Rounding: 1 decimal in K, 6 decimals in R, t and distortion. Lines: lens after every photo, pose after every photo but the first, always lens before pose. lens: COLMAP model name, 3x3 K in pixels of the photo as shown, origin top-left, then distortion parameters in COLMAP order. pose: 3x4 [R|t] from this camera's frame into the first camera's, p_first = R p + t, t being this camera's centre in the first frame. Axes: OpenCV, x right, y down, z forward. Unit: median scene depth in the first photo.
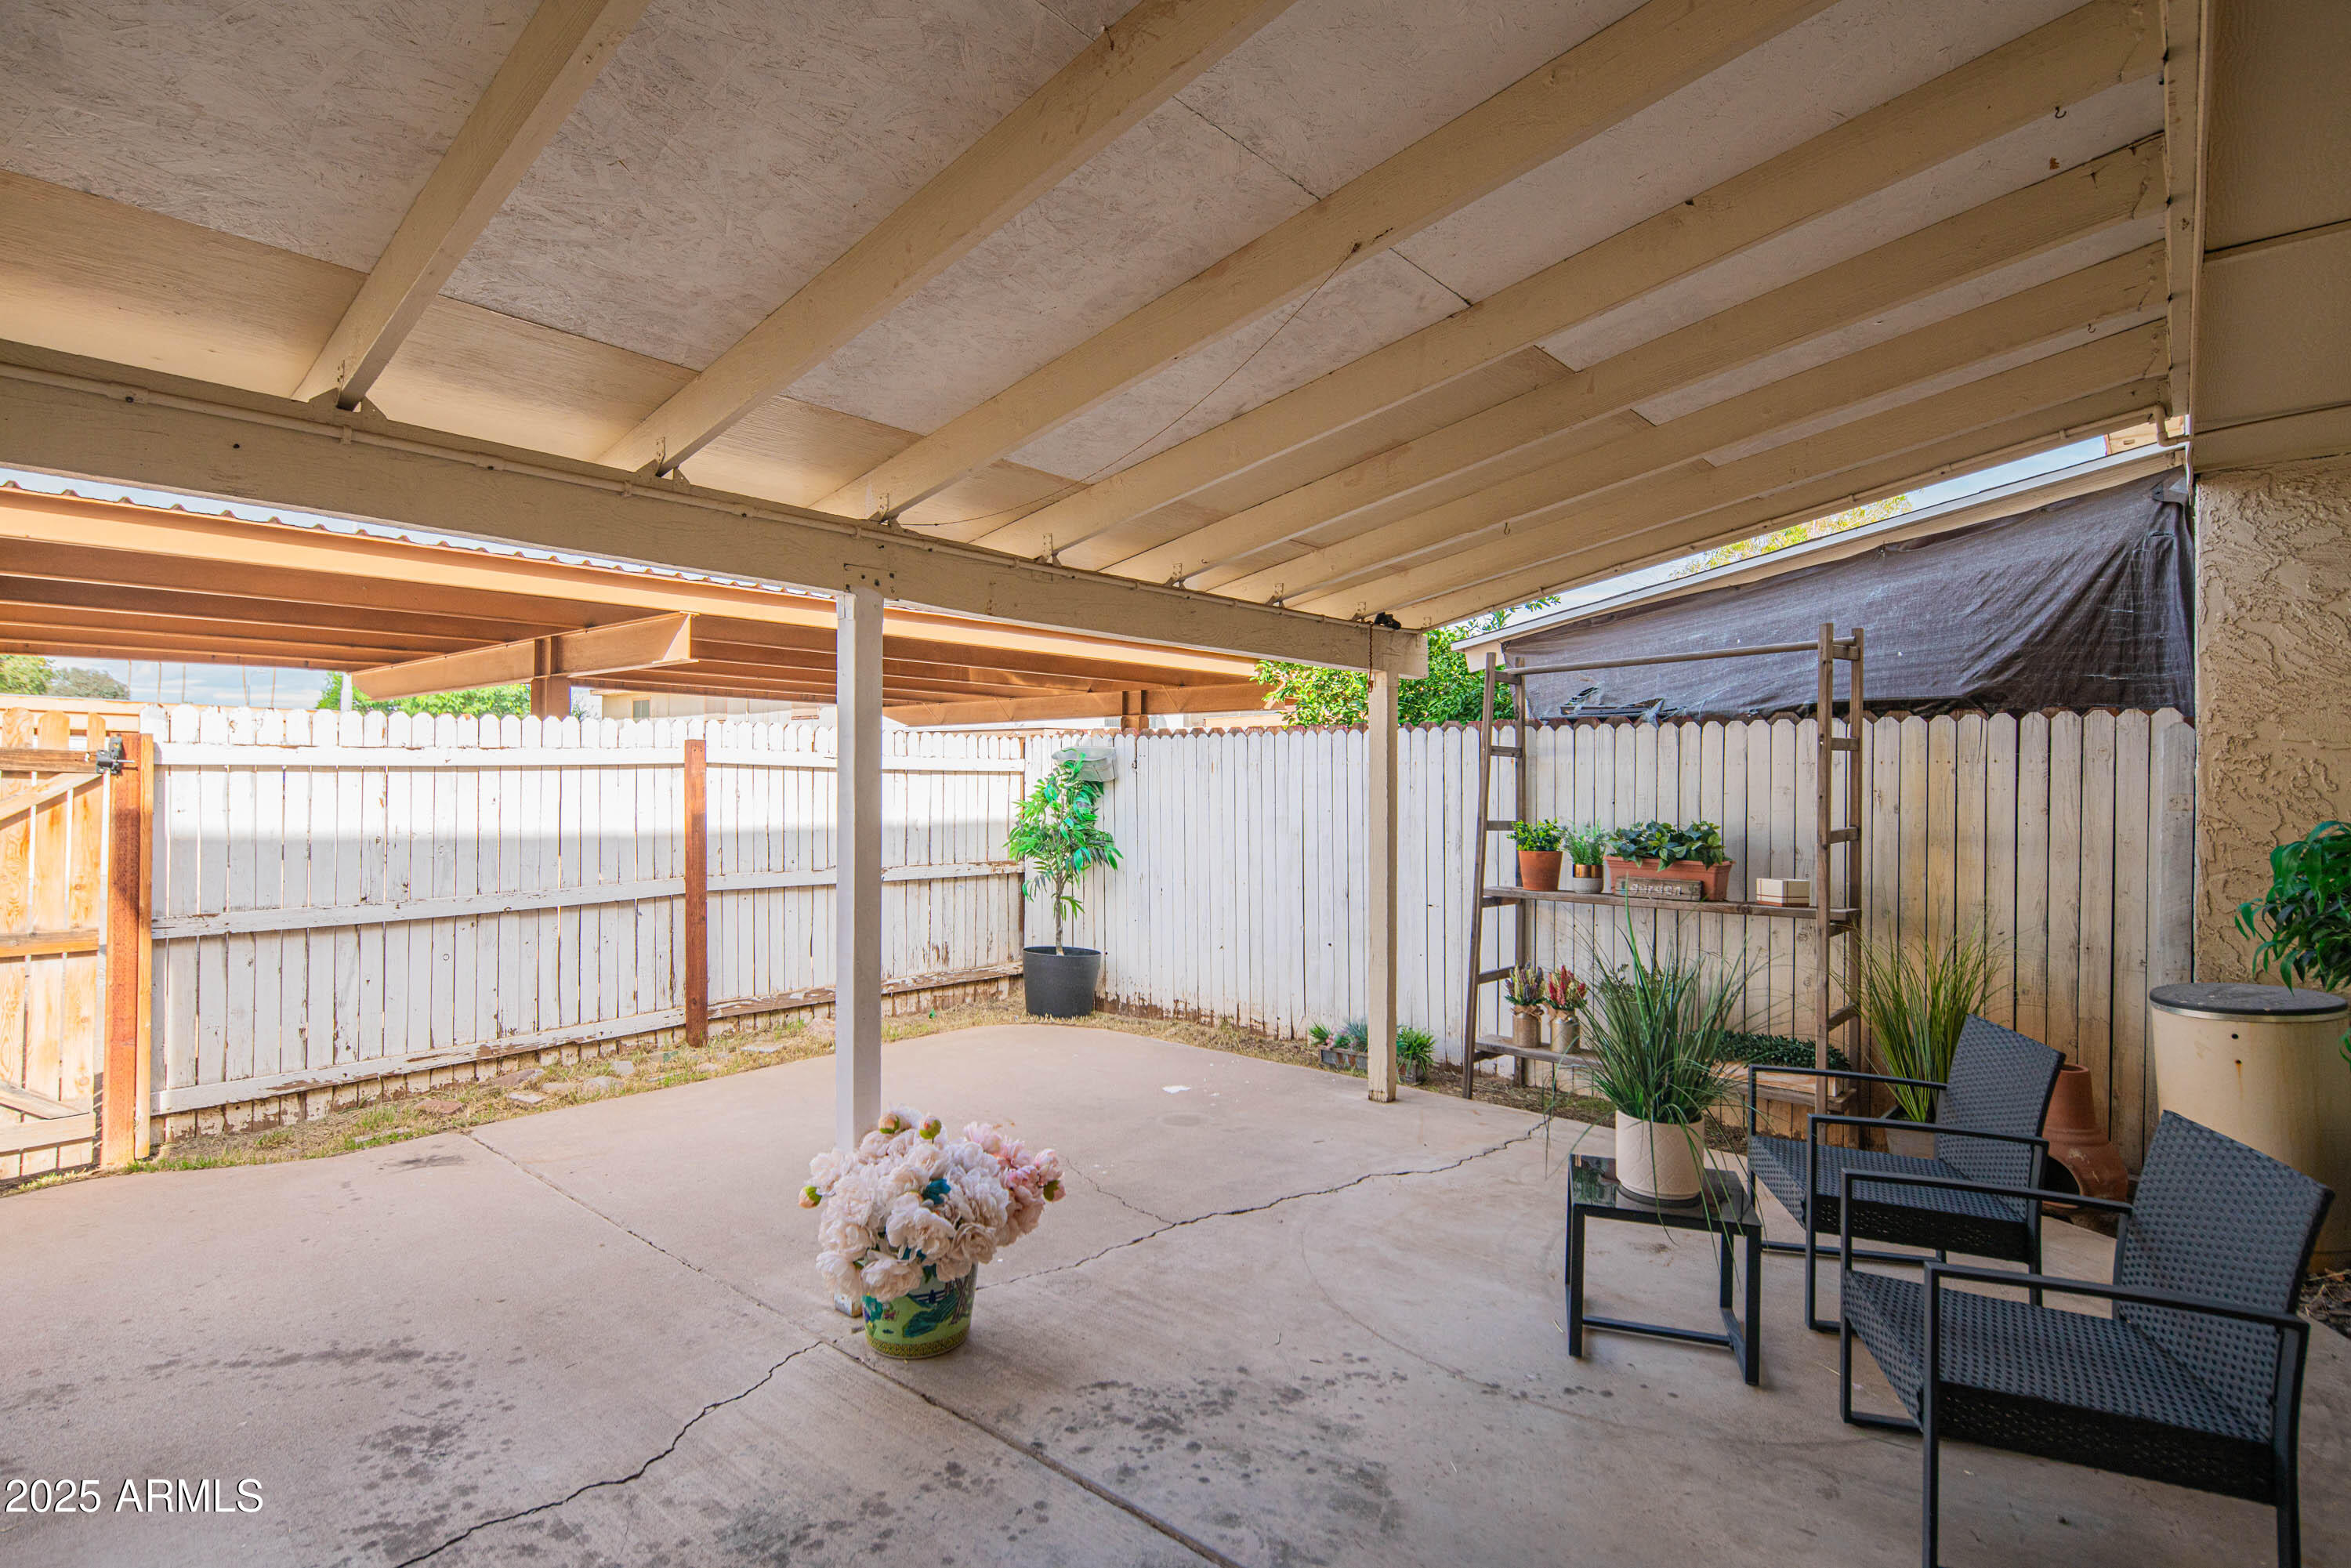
lens RADIAL K [[1173.6, 0, 1183.3], [0, 1173.6, 783.0], [0, 0, 1]] dist [0.007526, -0.005333]
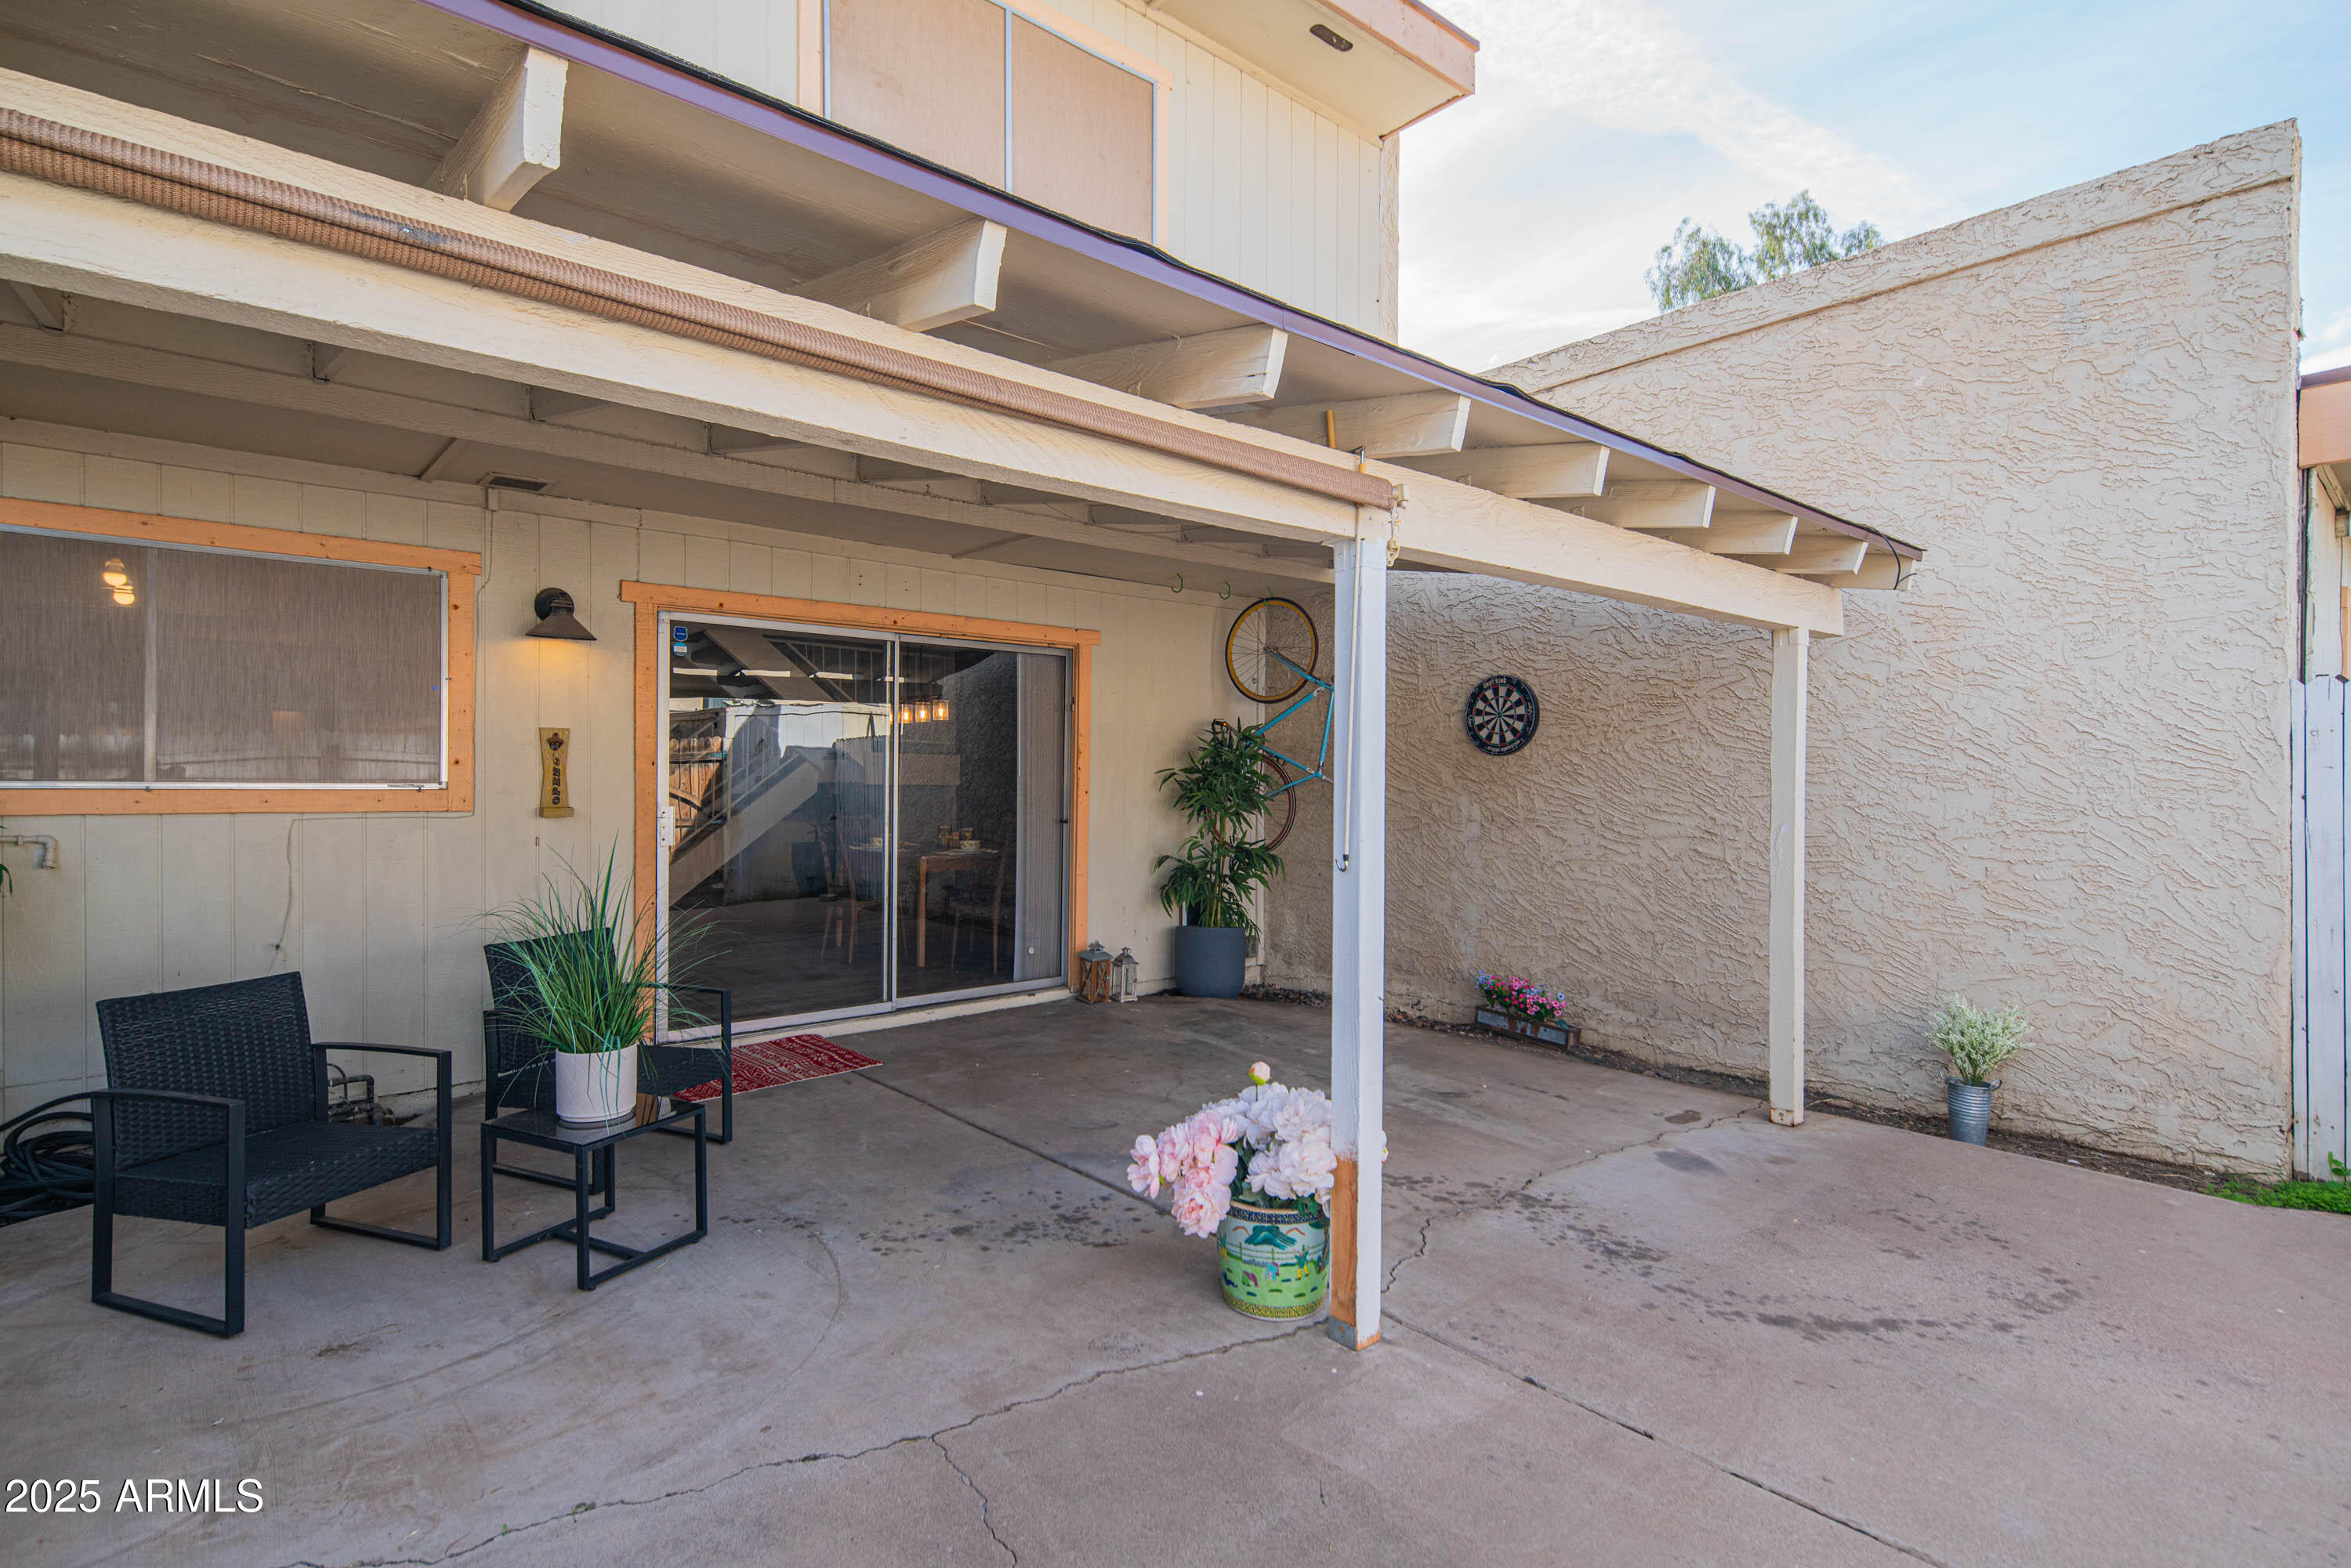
lens RADIAL K [[1173.6, 0, 1175.2], [0, 1173.6, 773.9], [0, 0, 1]] dist [0.007526, -0.005333]
pose [[-0.990342, -0.011616, 0.138162, -0.290213], [-0.010931, 0.999924, 0.005712, 0.016869], [-0.138218, 0.004146, -0.990393, 2.107522]]
